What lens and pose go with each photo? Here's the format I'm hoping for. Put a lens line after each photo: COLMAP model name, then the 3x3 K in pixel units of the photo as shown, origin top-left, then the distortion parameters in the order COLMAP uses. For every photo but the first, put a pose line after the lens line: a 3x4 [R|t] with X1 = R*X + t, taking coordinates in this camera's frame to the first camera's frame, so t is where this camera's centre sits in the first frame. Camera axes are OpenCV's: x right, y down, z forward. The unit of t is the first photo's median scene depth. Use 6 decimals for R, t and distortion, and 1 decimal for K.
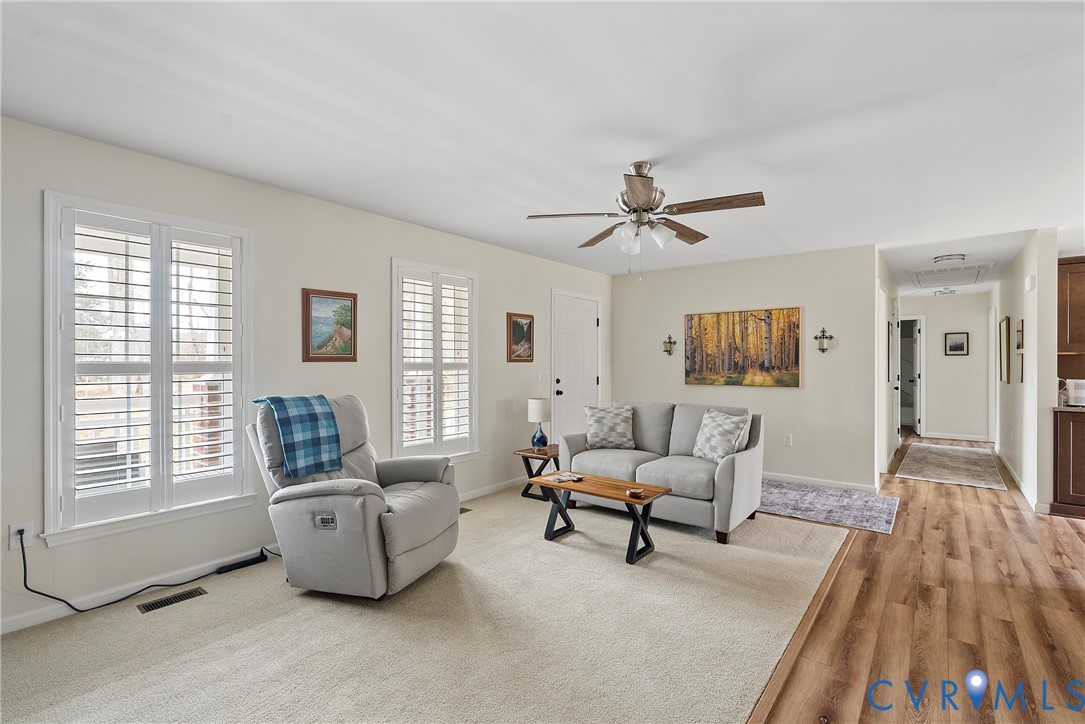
lens RADIAL K [[492.3, 0, 546.1], [0, 492.3, 364.5], [0, 0, 1]] dist [-0.007520, 0.003319]
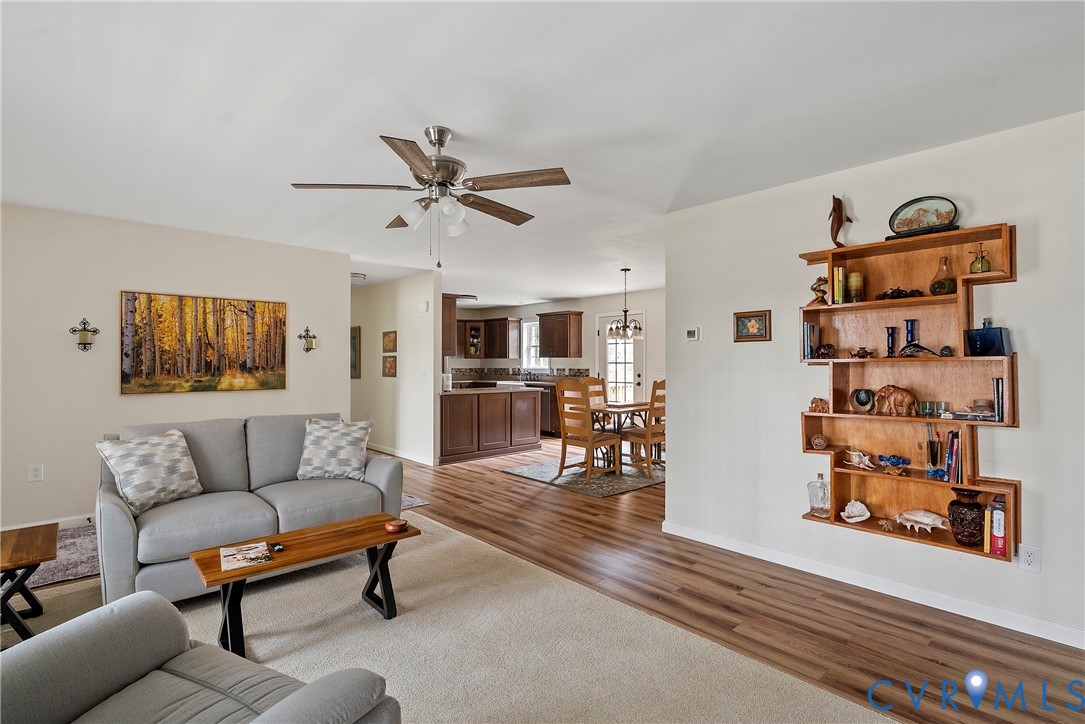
lens RADIAL K [[507.4, 0, 534.6], [0, 507.4, 361.3], [0, 0, 1]] dist [-0.000257, 0.000098]
pose [[0.168128, 0.002835, 0.985761, -0.348446], [0.001847, 0.999993, -0.003191, -0.002059], [-0.985763, 0.002357, 0.168122, 0.372545]]
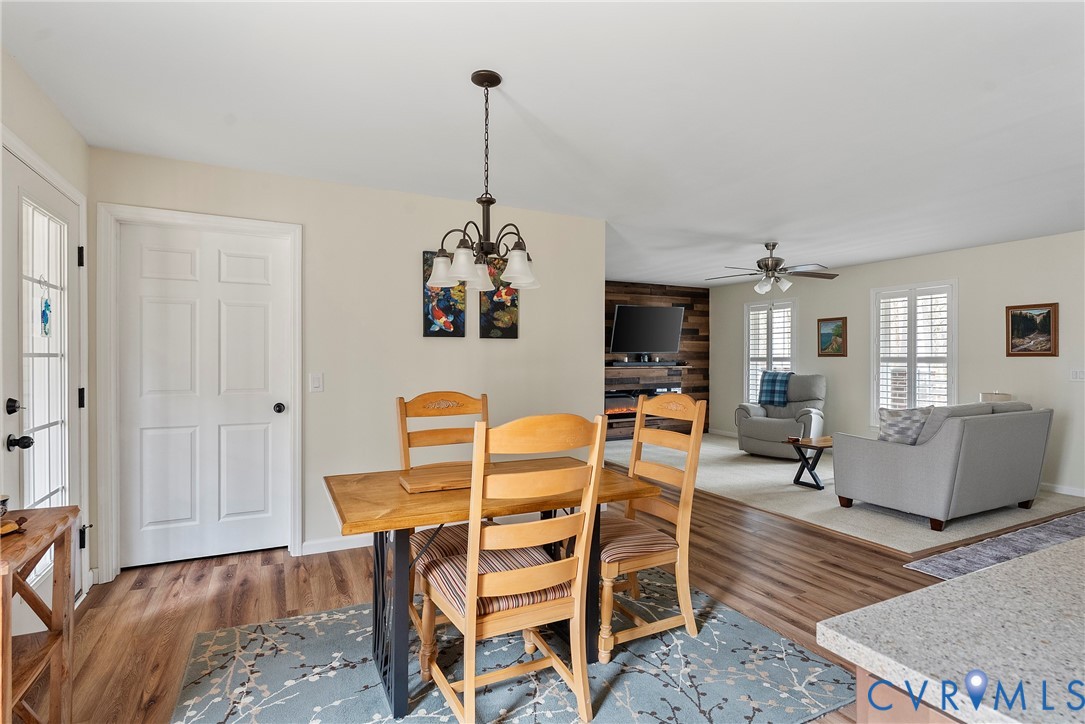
lens RADIAL K [[546.2, 0, 539.2], [0, 546.2, 357.8], [0, 0, 1]] dist [-0.005665, 0.004514]
pose [[-0.425881, -0.000553, -0.904779, 1.250136], [-0.003629, 0.999993, 0.001097, -0.000182], [0.904772, 0.003751, -0.425880, 0.587326]]
